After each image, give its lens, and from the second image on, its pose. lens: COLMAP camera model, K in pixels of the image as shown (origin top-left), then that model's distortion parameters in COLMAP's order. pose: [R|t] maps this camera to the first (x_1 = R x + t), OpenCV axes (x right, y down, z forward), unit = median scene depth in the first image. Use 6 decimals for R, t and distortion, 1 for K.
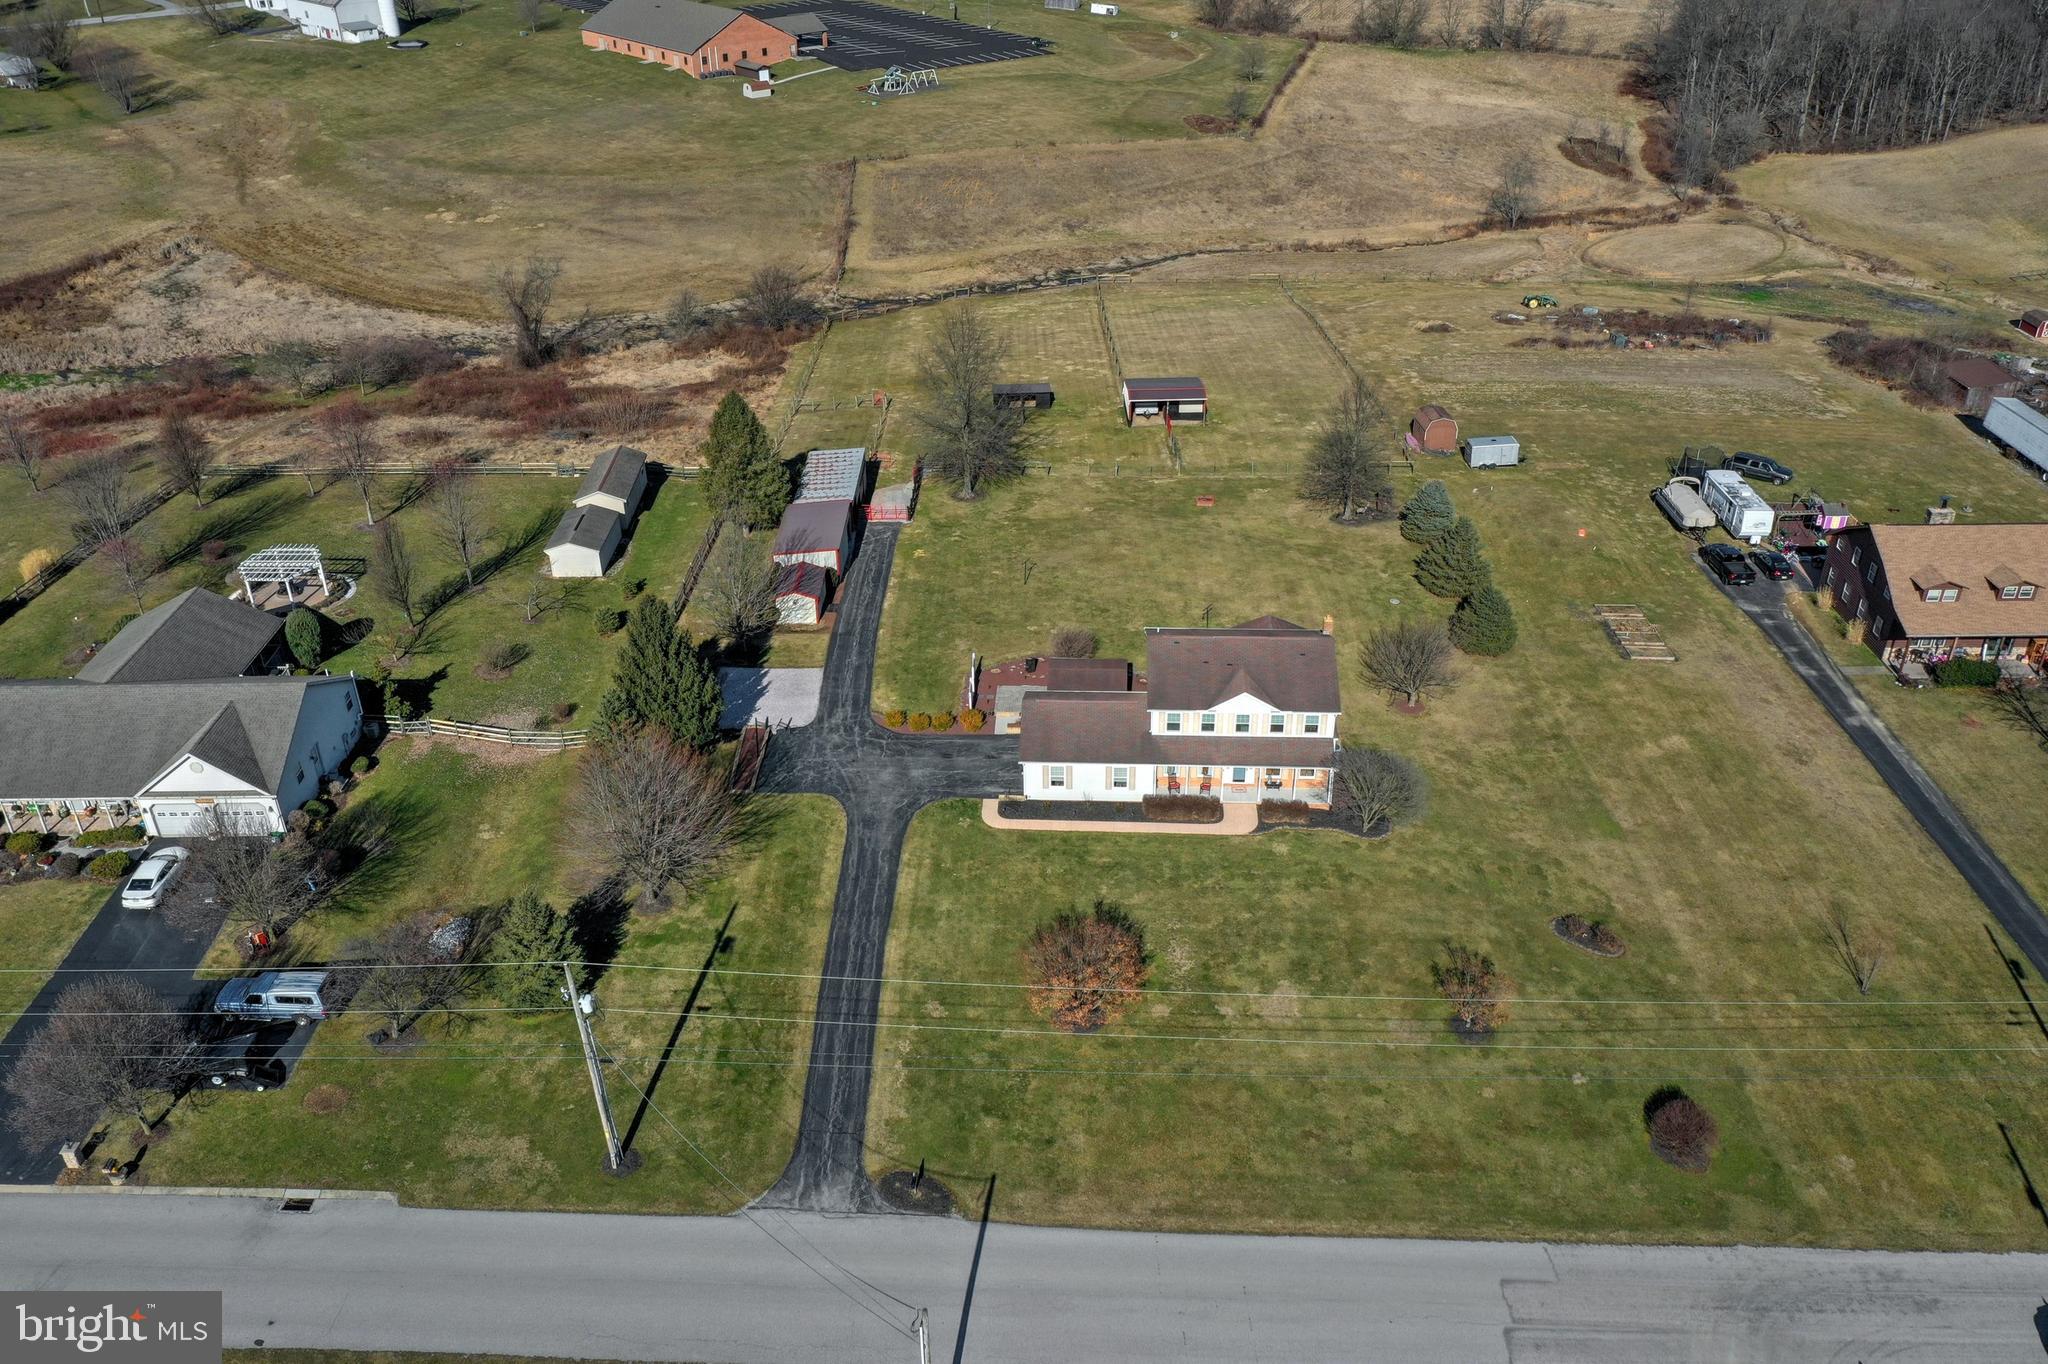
lens RADIAL K [[1608.6, 0, 1029.4], [0, 1608.6, 681.9], [0, 0, 1]] dist [0.004517, 0.006873]
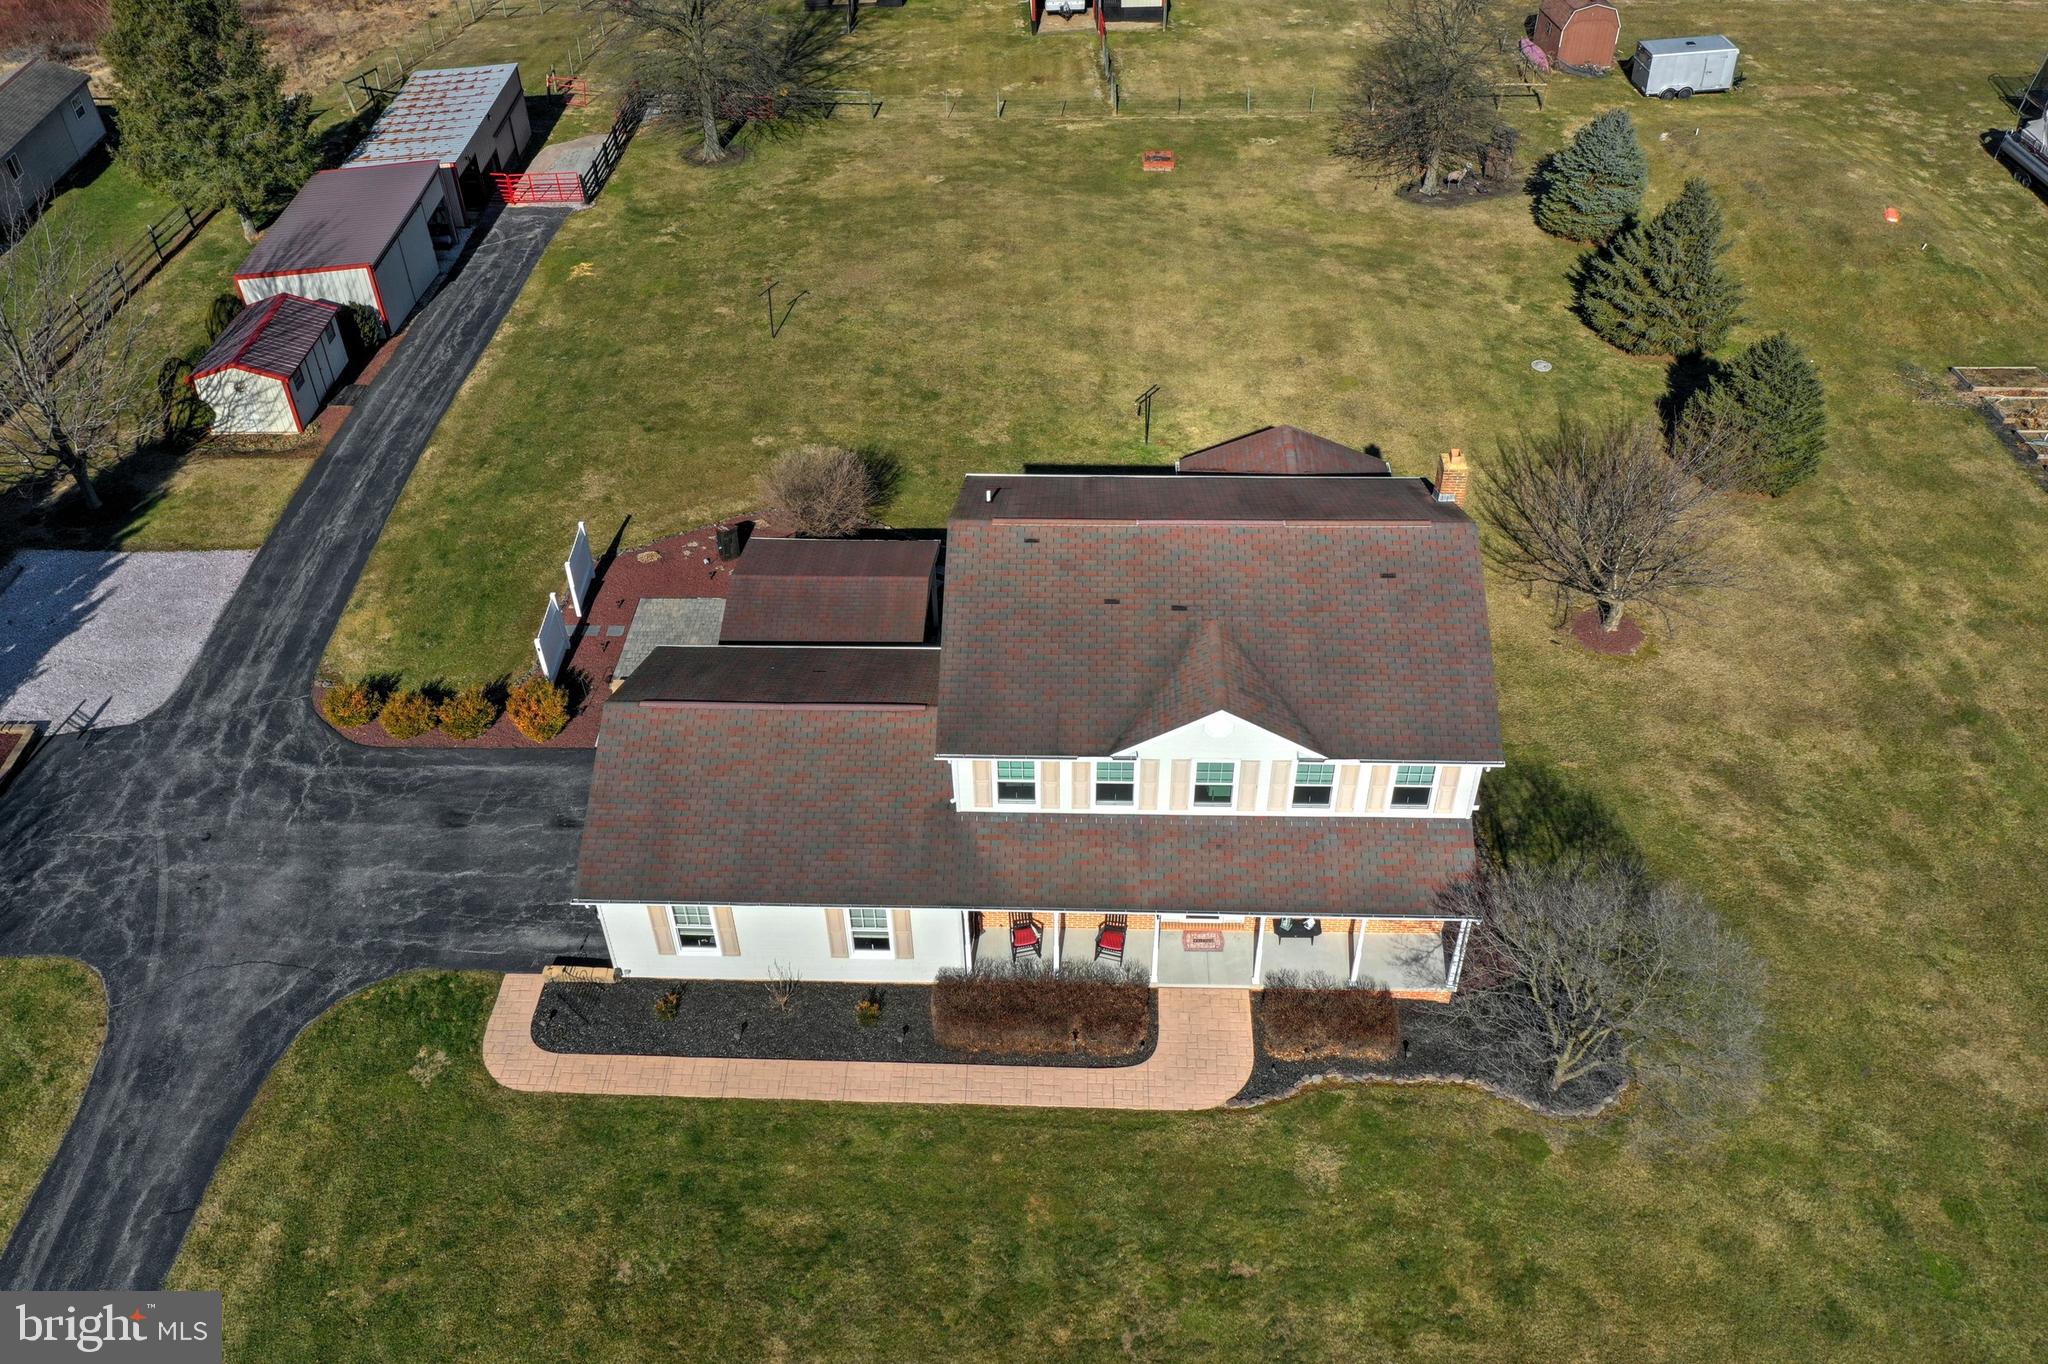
lens RADIAL K [[1600.9, 0, 1024.0], [0, 1600.9, 682.0], [0, 0, 1]] dist [0.004663, 0.007457]
pose [[0.999942, -0.010339, 0.003148, 0.065313], [0.009597, 0.983388, 0.181264, -0.042398], [-0.004970, -0.181223, 0.983429, 0.478139]]
